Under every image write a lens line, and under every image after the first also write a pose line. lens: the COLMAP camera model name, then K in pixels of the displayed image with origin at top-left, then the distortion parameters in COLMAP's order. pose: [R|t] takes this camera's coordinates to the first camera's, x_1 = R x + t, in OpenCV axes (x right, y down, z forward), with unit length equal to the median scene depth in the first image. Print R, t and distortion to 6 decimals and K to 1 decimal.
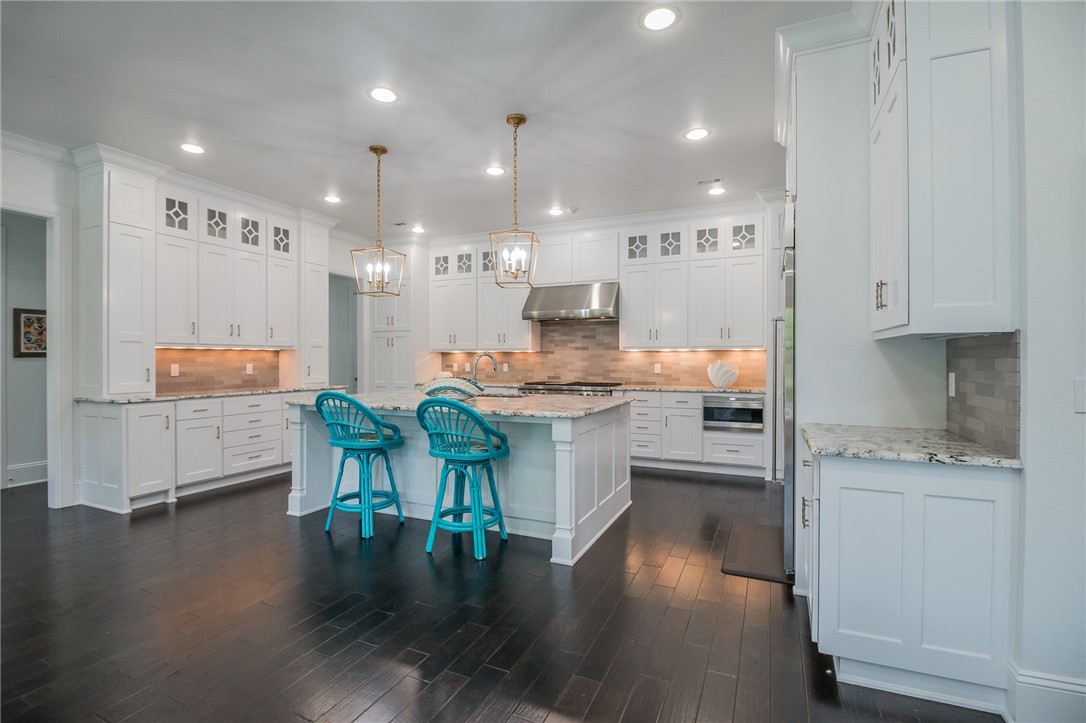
lens RADIAL K [[511.5, 0, 552.6], [0, 511.5, 357.9], [0, 0, 1]] dist [0.000021, -0.000201]
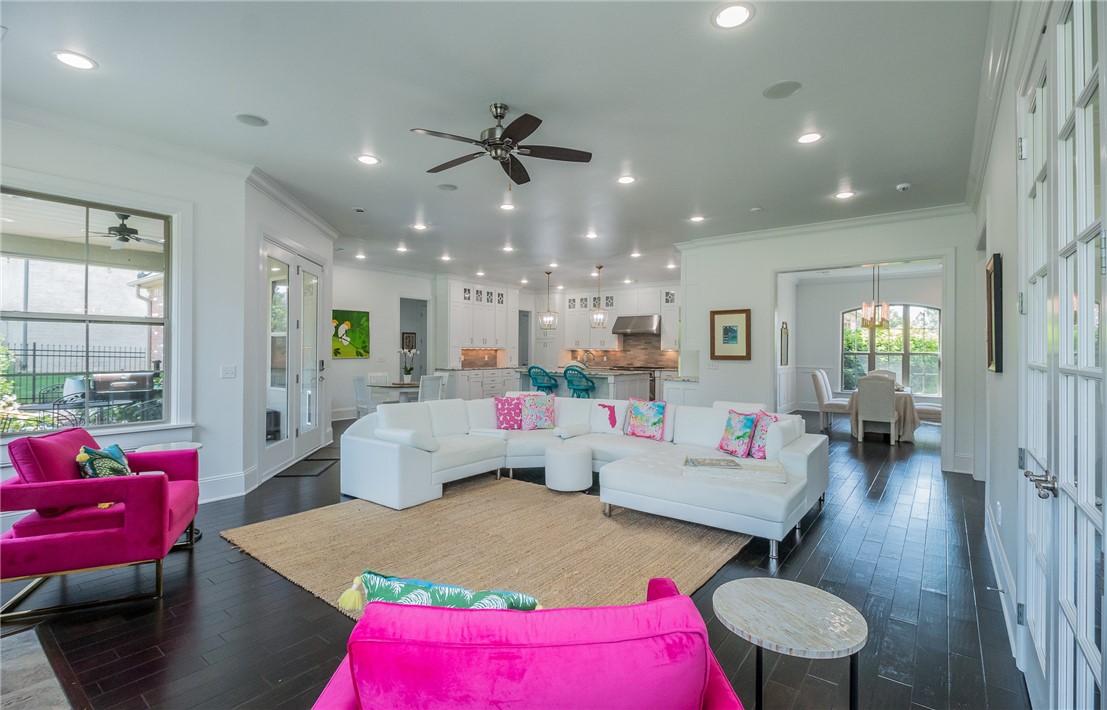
lens RADIAL K [[506.4, 0, 572.7], [0, 506.4, 354.3], [0, 0, 1]] dist [0.001521, 0.000117]
pose [[0.978385, 0.008951, -0.206596, 0.212498], [-0.007354, 0.999937, 0.008496, -0.014110], [0.206659, -0.006793, 0.978389, -1.015651]]
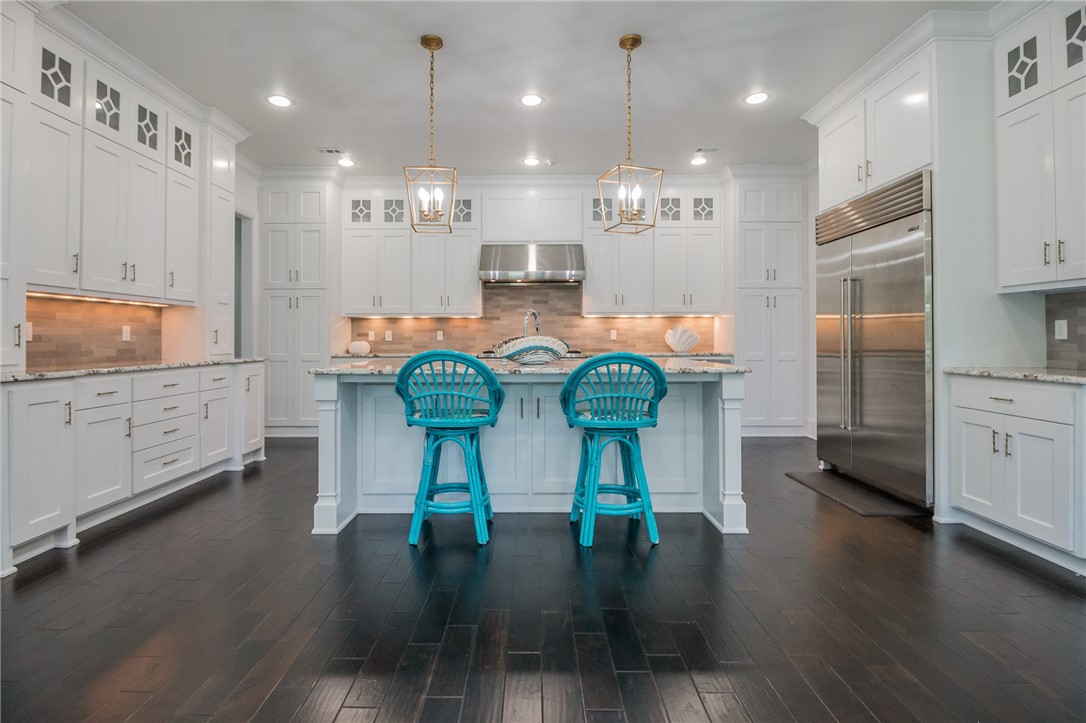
lens RADIAL K [[512.2, 0, 545.7], [0, 512.2, 333.7], [0, 0, 1]] dist [0.001181, -0.015078]
pose [[0.910732, 0.000276, 0.412998, -0.354444], [0.003000, 0.999969, -0.007283, 0.027742], [-0.412987, 0.007871, 0.910703, 0.163220]]
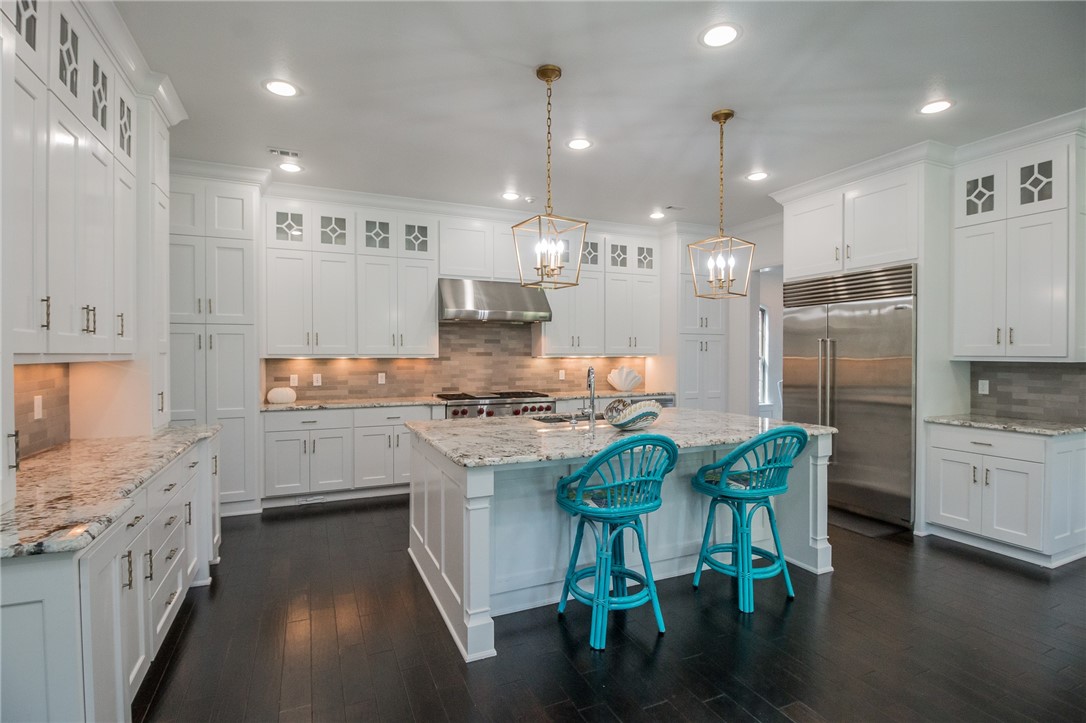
lens RADIAL K [[507.3, 0, 554.9], [0, 507.3, 359.1], [0, 0, 1]] dist [0.001145, -0.015146]
pose [[0.666238, -0.007313, 0.745704, -0.590976], [-0.001722, 0.999934, 0.011344, -0.023157], [-0.745738, -0.008842, 0.666181, 0.382649]]
